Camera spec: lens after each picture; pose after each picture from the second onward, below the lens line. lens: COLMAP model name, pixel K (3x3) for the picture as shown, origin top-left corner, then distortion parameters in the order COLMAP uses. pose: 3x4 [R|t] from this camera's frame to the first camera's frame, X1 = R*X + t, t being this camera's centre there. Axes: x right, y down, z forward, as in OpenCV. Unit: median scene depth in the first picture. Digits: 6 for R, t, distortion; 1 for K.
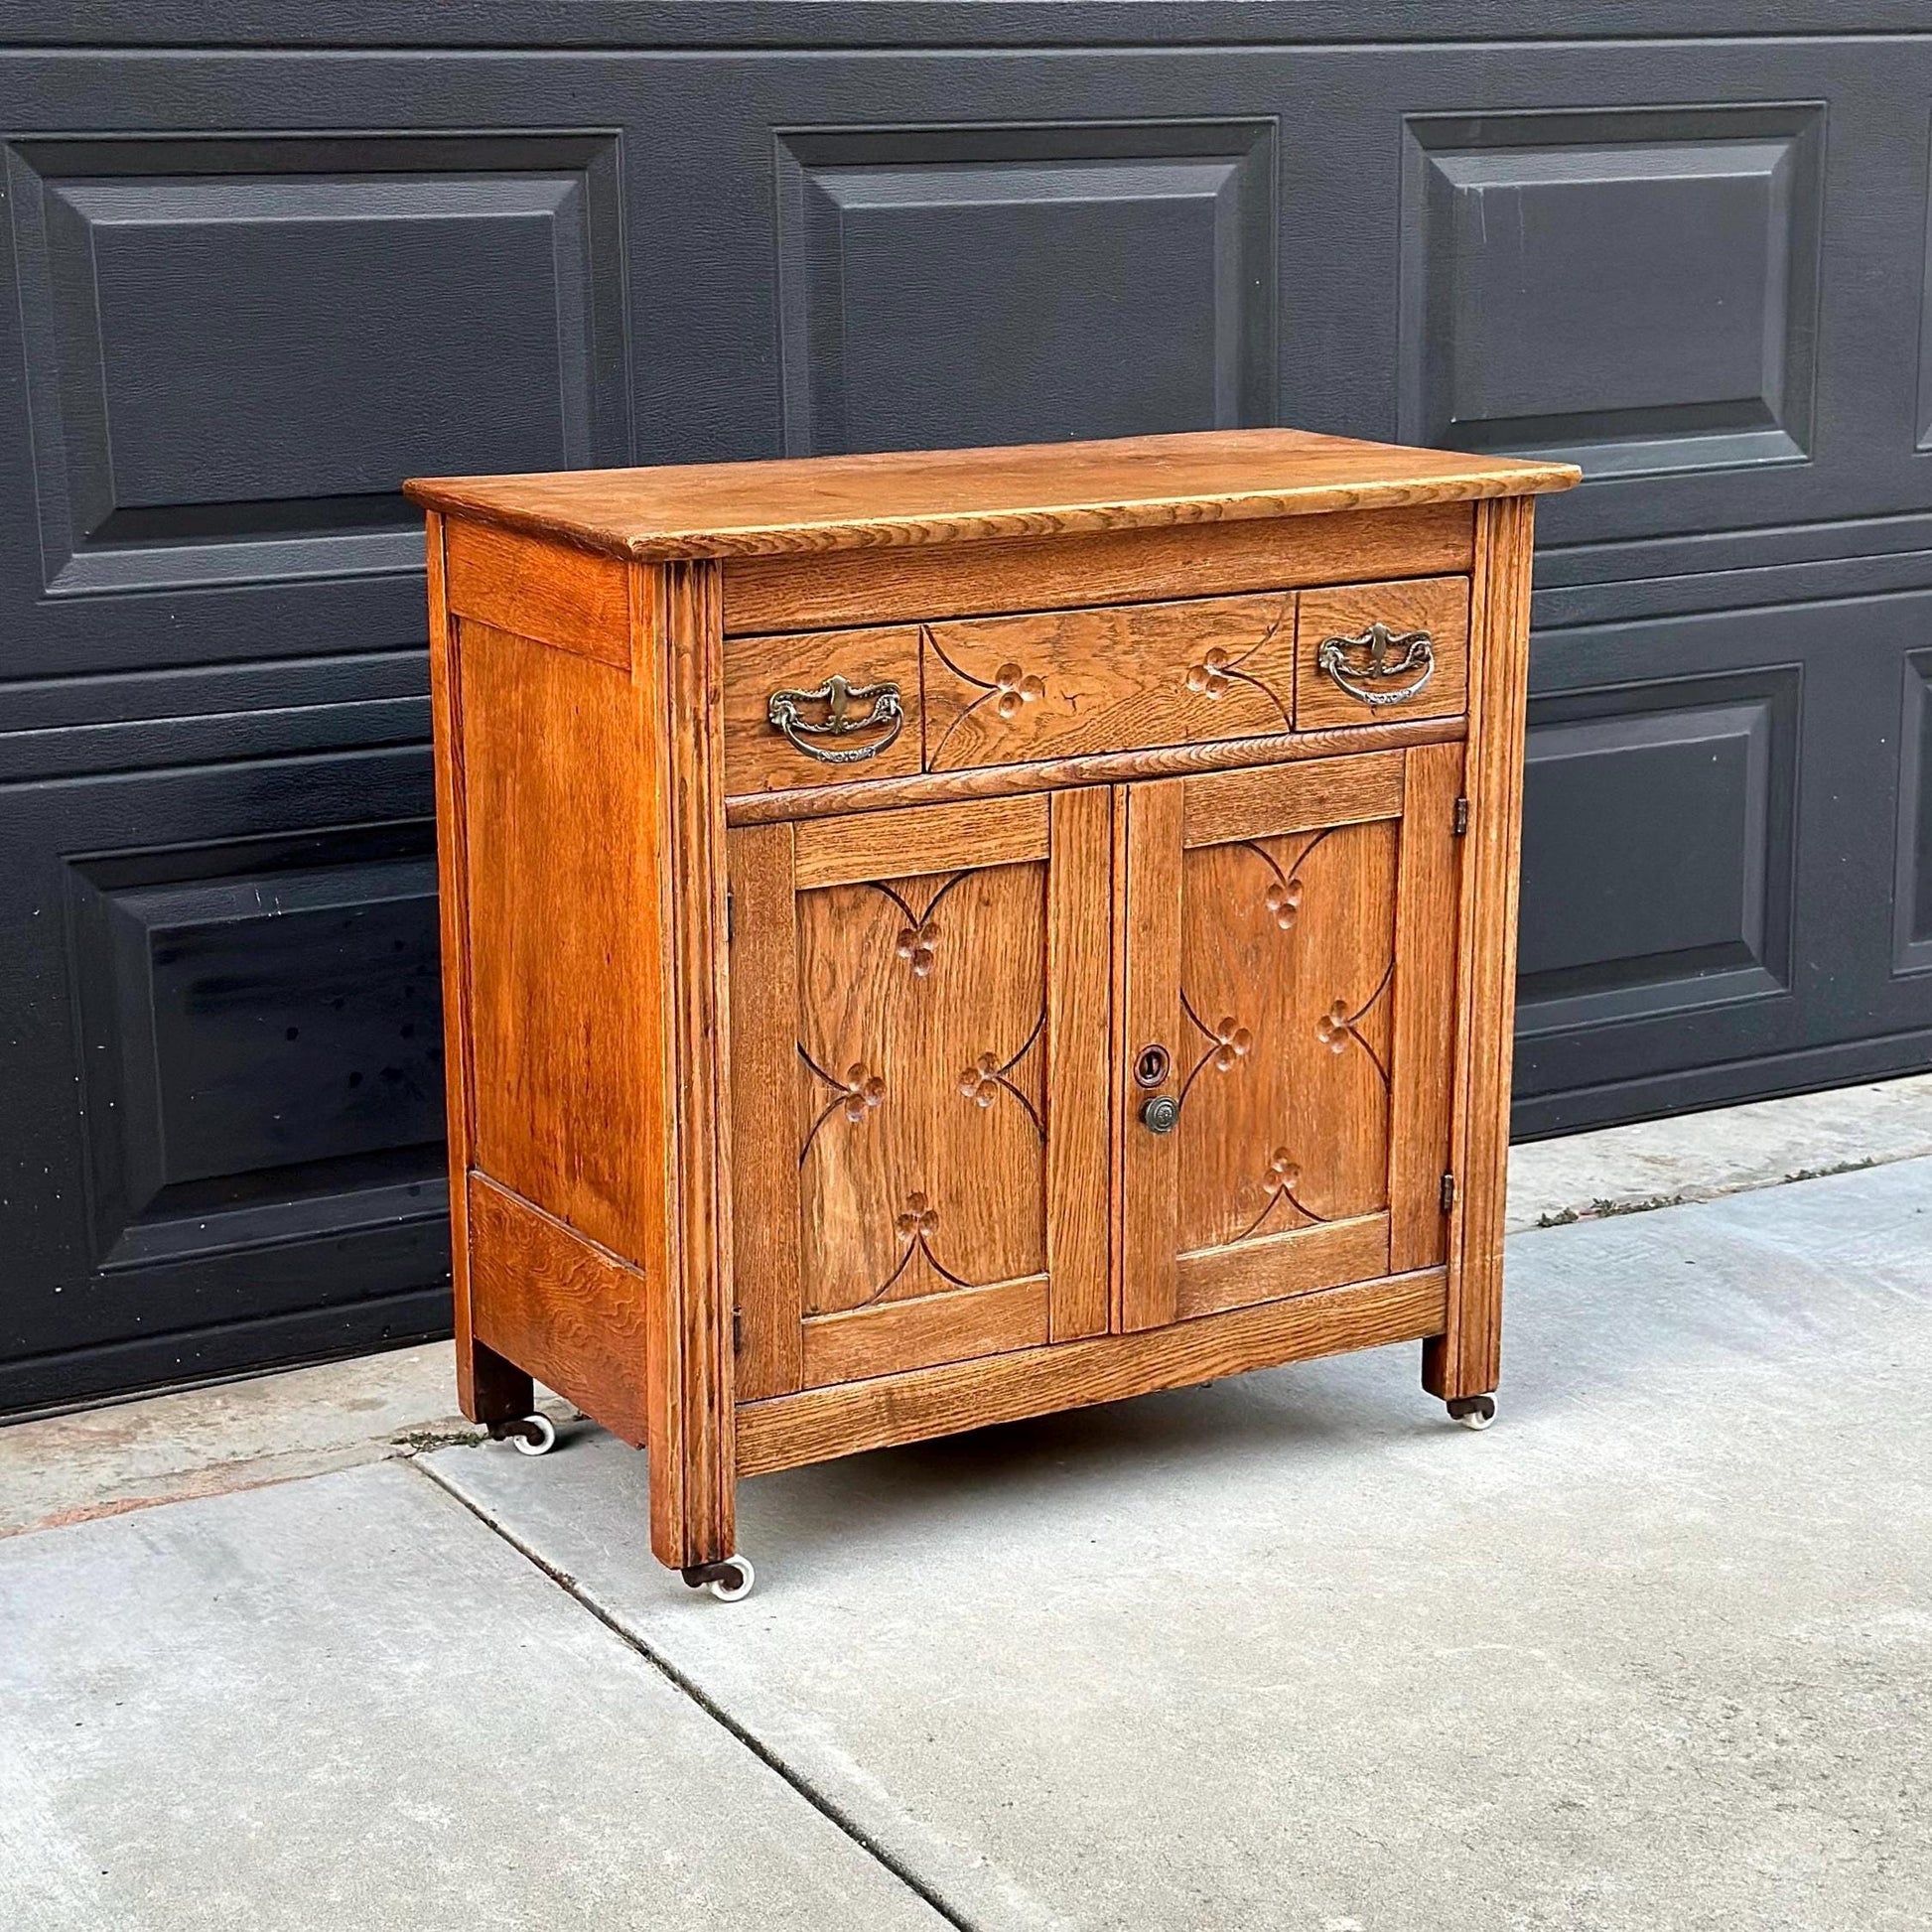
lens RADIAL K [[3806.7, 0, 964.7], [0, 3806.7, 1127.5], [0, 0, 1]] dist [0.124341, -0.047049]
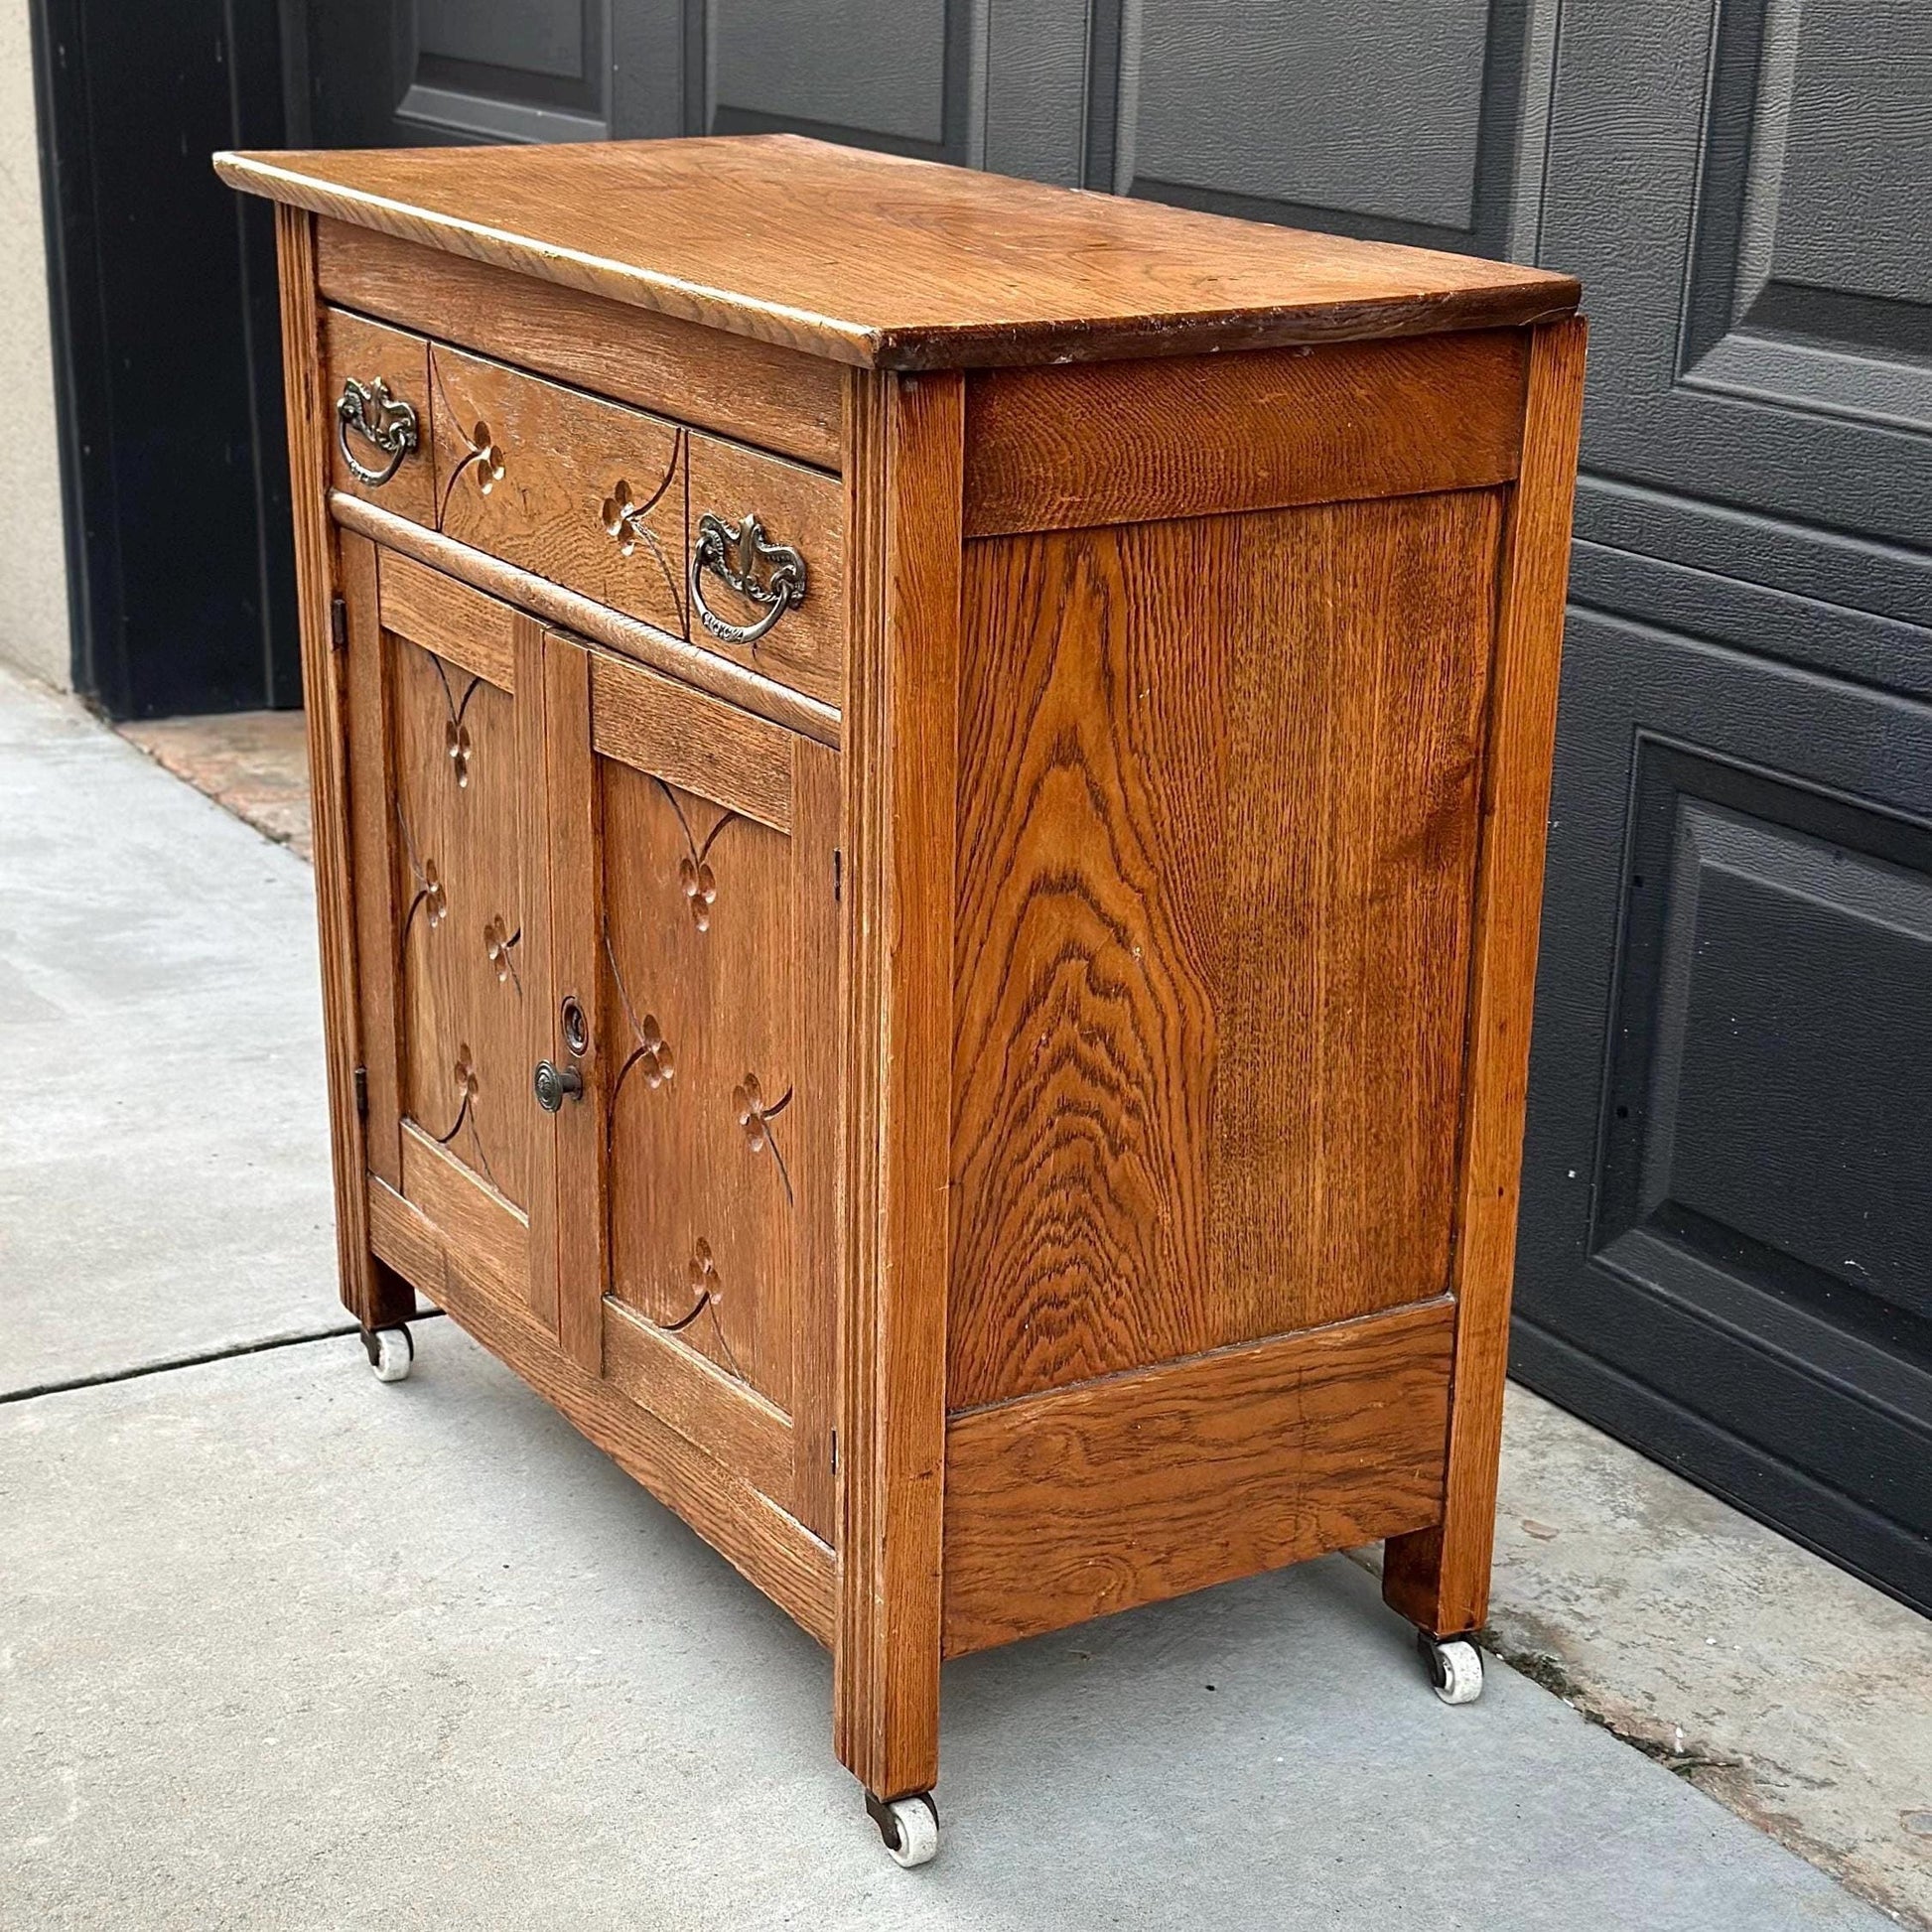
lens RADIAL K [[3552.2, 0, 963.5], [0, 3552.2, 1253.1], [0, 0, 1]] dist [-0.005926, 1.093730]
pose [[0.007680, 0.378915, -0.925400, 0.722974], [-0.287796, 0.887109, 0.360847, -0.253791], [0.957661, 0.263555, 0.115863, 1.023524]]
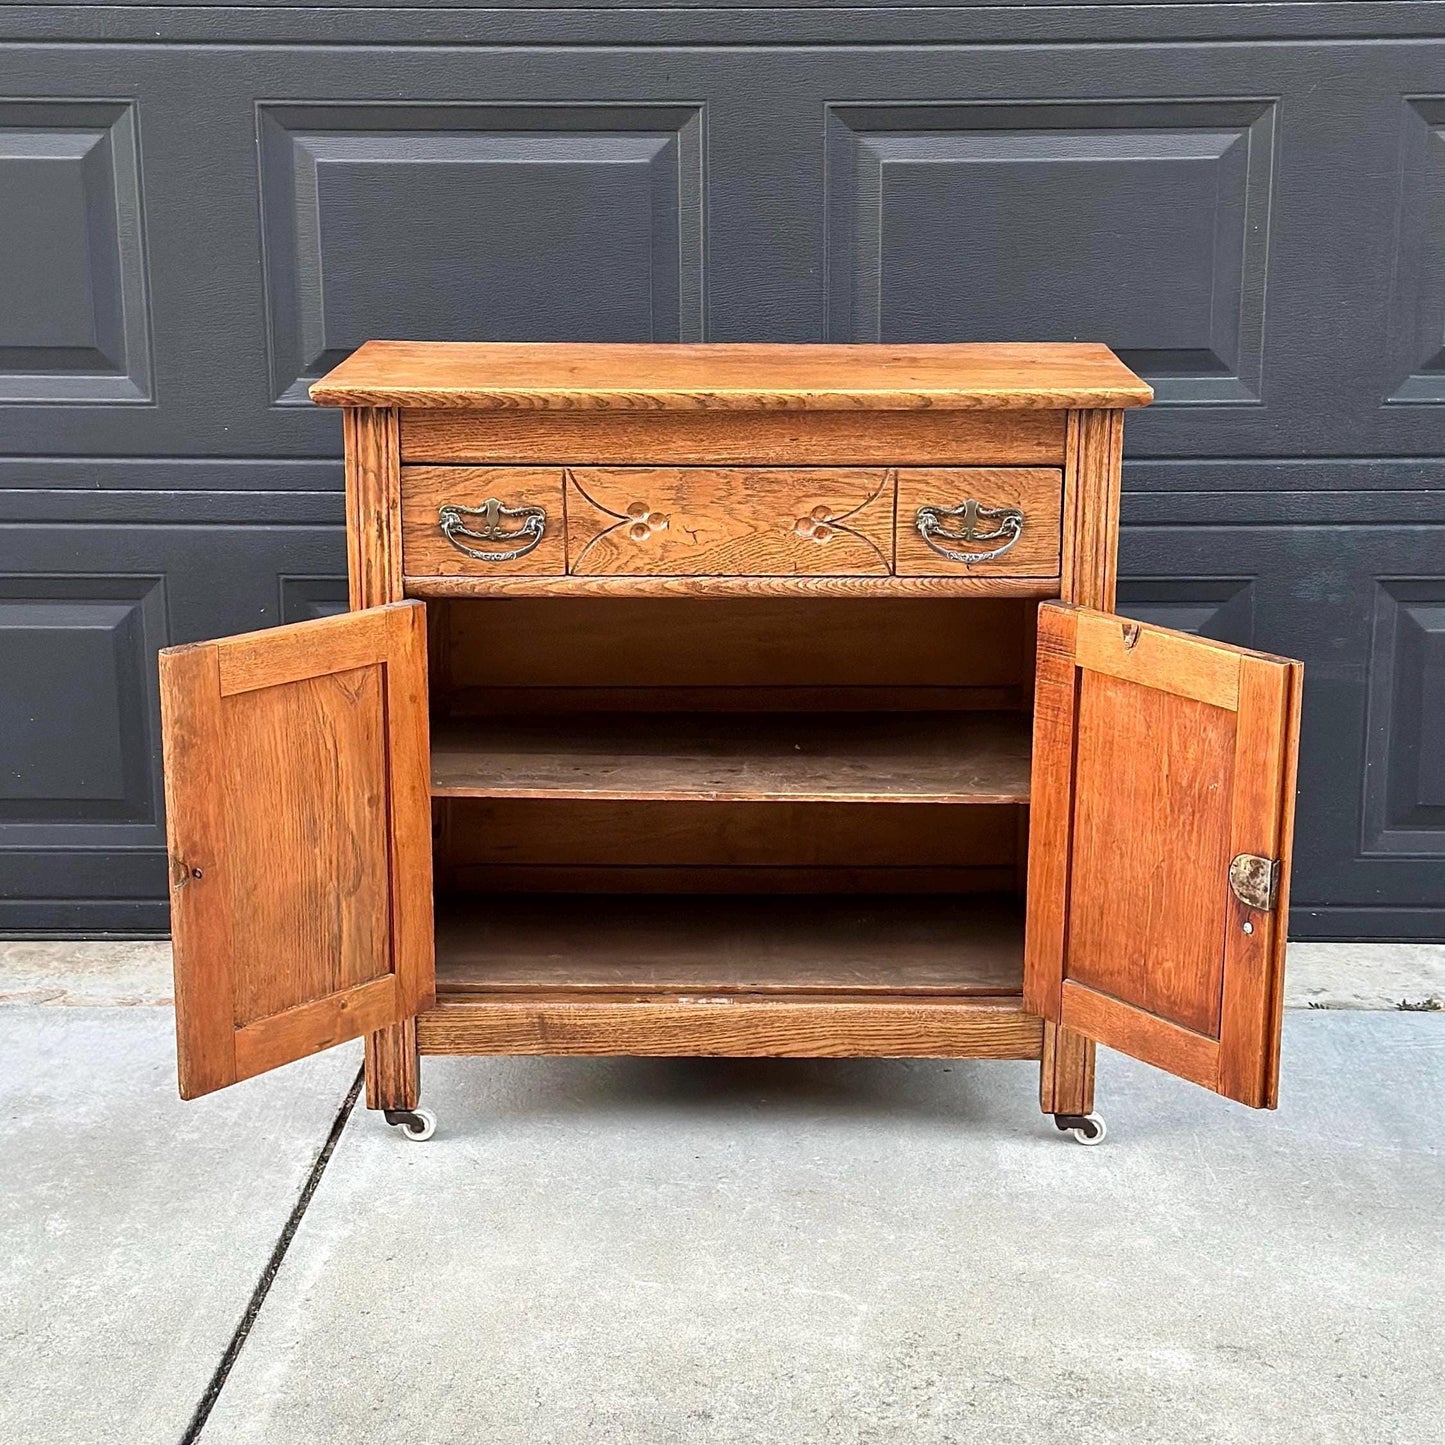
lens RADIAL K [[2719.4, 0, 729.8], [0, 2719.4, 800.6], [0, 0, 1]] dist [0.087840, 0.212732]
pose [[0.854474, 0.145613, -0.498670, 0.523645], [-0.143515, 0.988722, 0.042797, -0.060784], [0.499278, 0.034998, 0.865735, 0.174234]]
